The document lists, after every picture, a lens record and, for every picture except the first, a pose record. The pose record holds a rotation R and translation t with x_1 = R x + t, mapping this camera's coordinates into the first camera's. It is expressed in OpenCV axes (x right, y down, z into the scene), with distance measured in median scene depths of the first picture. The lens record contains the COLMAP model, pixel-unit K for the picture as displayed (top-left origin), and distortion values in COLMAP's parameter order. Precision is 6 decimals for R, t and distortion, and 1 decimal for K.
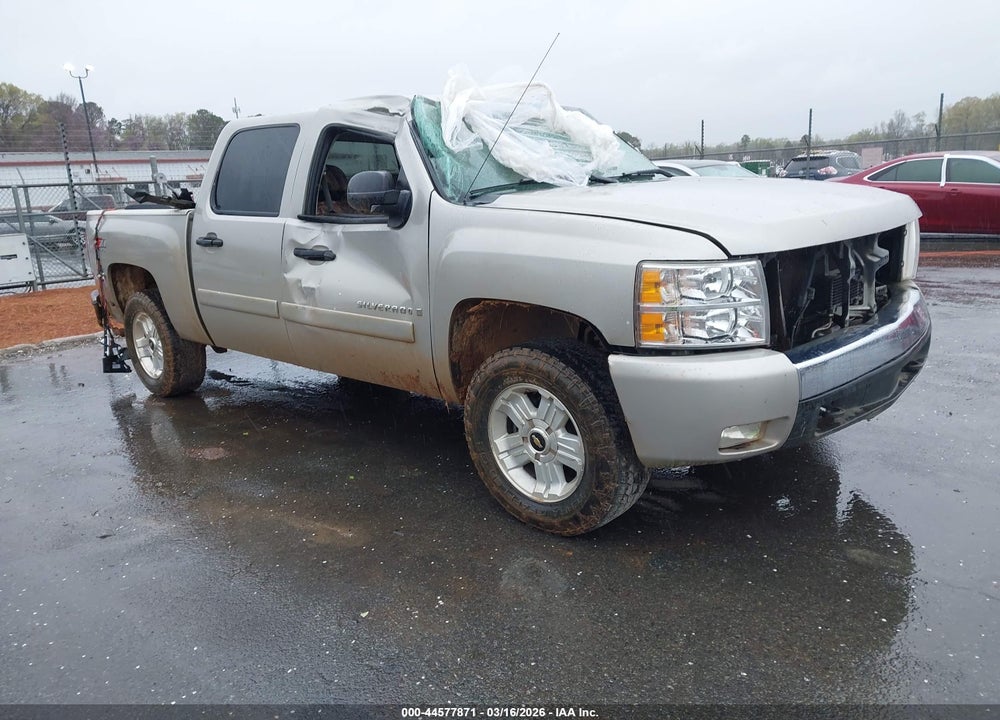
lens RADIAL K [[814.6, 0, 496.5], [0, 814.6, 359.1], [0, 0, 1]] dist [0.023651, -0.017015]
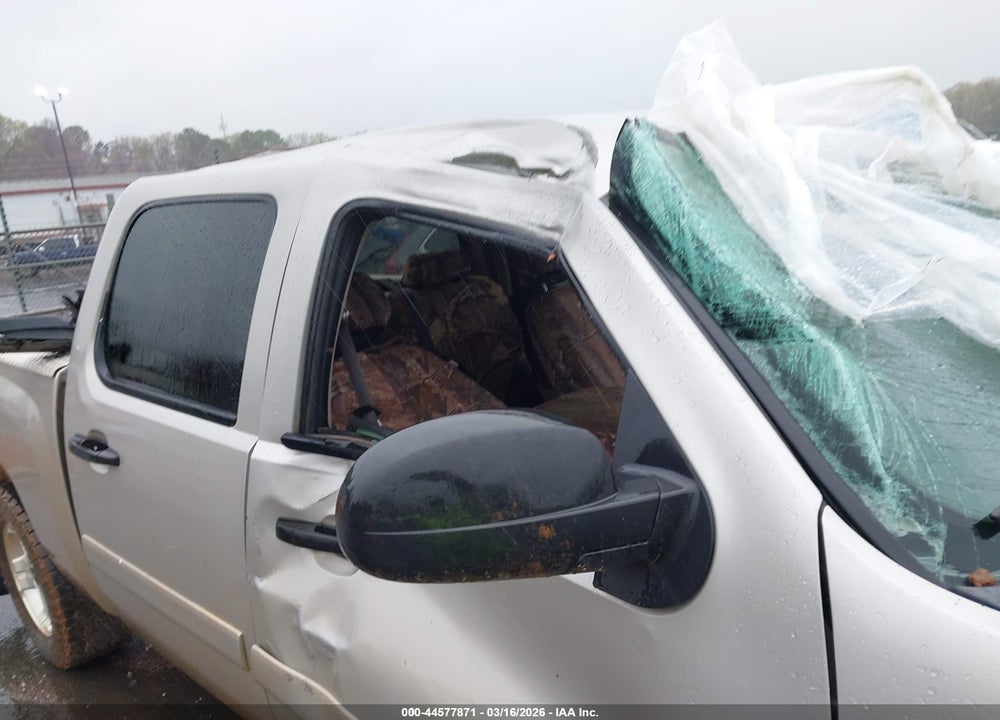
lens RADIAL K [[814.6, 0, 499.9], [0, 814.6, 368.0], [0, 0, 1]] dist [0.023651, -0.017015]
pose [[0.998870, -0.046880, 0.007799, -0.145767], [0.046849, 0.998894, 0.004062, -0.212107], [-0.007981, -0.003692, 0.999961, 0.629021]]
